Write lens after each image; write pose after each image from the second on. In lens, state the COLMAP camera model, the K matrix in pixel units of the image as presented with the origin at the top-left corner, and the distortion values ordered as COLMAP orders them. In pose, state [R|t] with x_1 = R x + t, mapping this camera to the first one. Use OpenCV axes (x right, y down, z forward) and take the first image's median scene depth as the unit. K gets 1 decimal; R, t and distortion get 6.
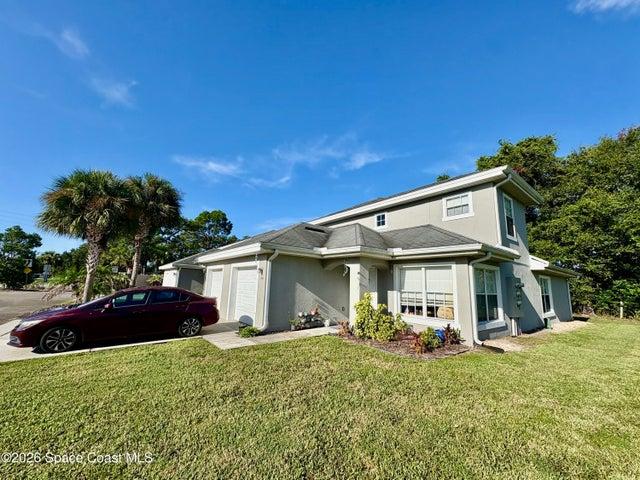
lens RADIAL K [[255.6, 0, 321.1], [0, 255.6, 239.6], [0, 0, 1]] dist [-0.000818, 0.000196]
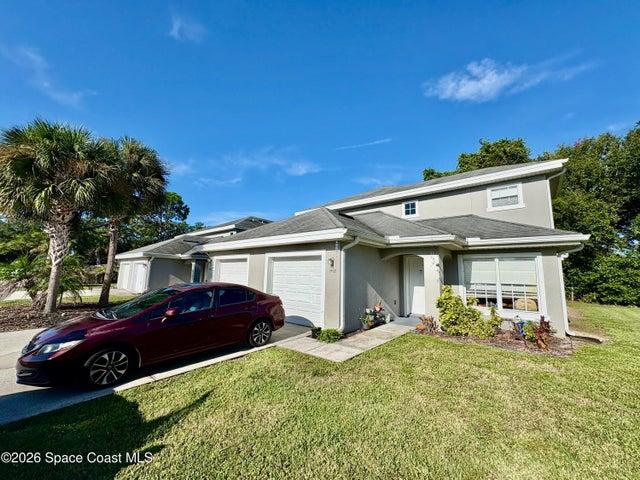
lens RADIAL K [[255.6, 0, 321.1], [0, 255.6, 239.6], [0, 0, 1]] dist [-0.000818, 0.000196]
pose [[0.980092, 0.016402, 0.197864, -0.357118], [-0.024326, 0.998994, 0.037684, 0.014783], [-0.197047, -0.041747, 0.979505, 0.151686]]
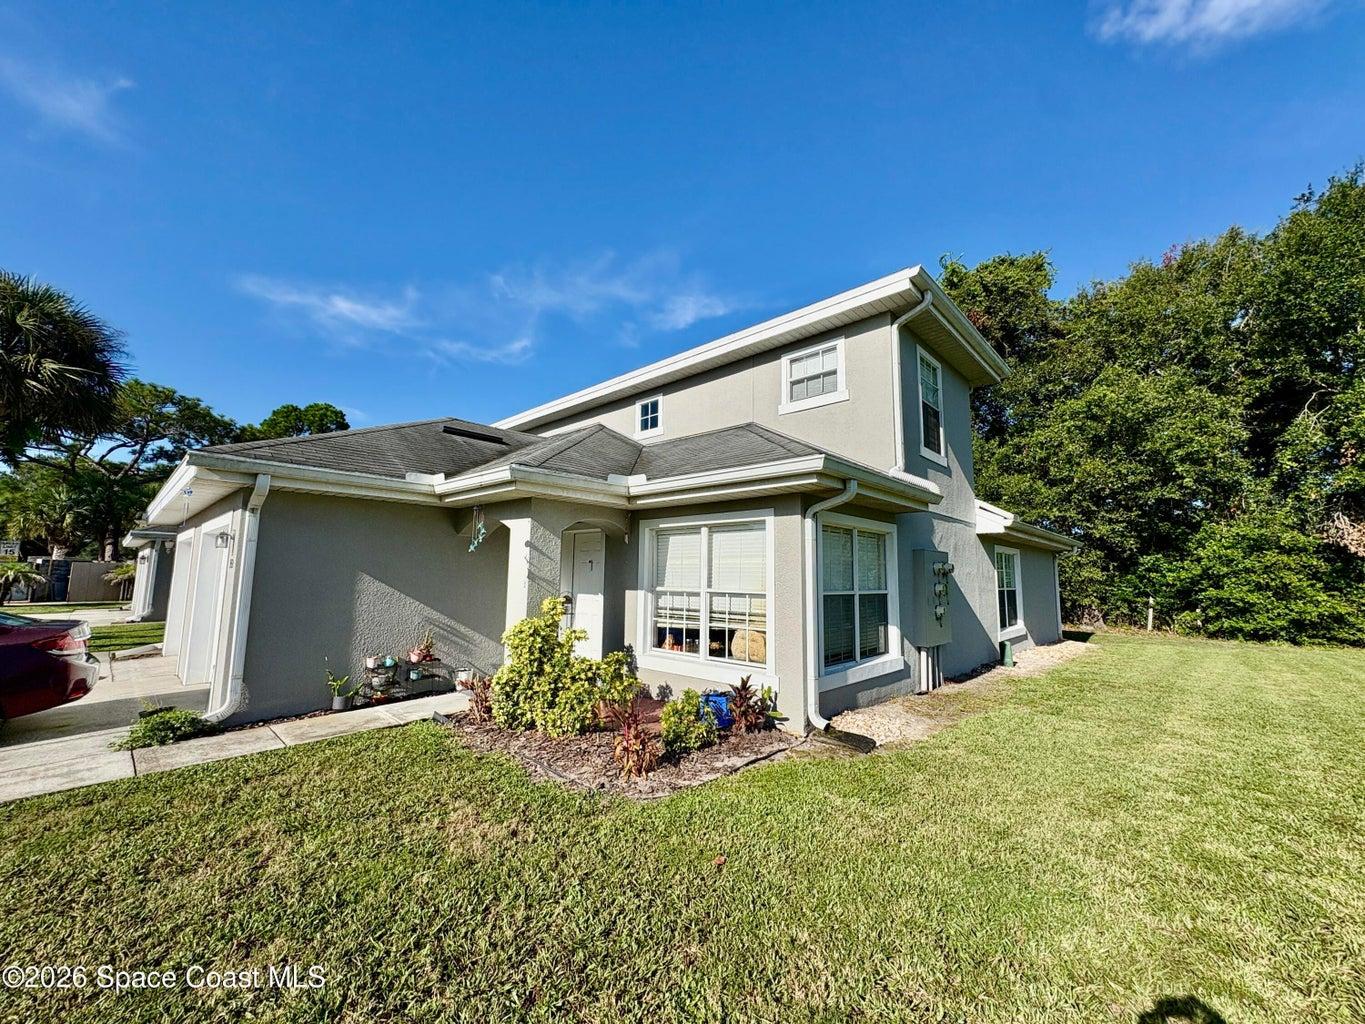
lens RADIAL K [[545.1, 0, 684.9], [0, 545.1, 511.2], [0, 0, 1]] dist [-0.000818, 0.000196]
pose [[0.988305, -0.003566, 0.152449, 0.199744], [-0.004982, 0.998438, 0.055650, 0.033404], [-0.152410, -0.055759, 0.986743, 0.172722]]
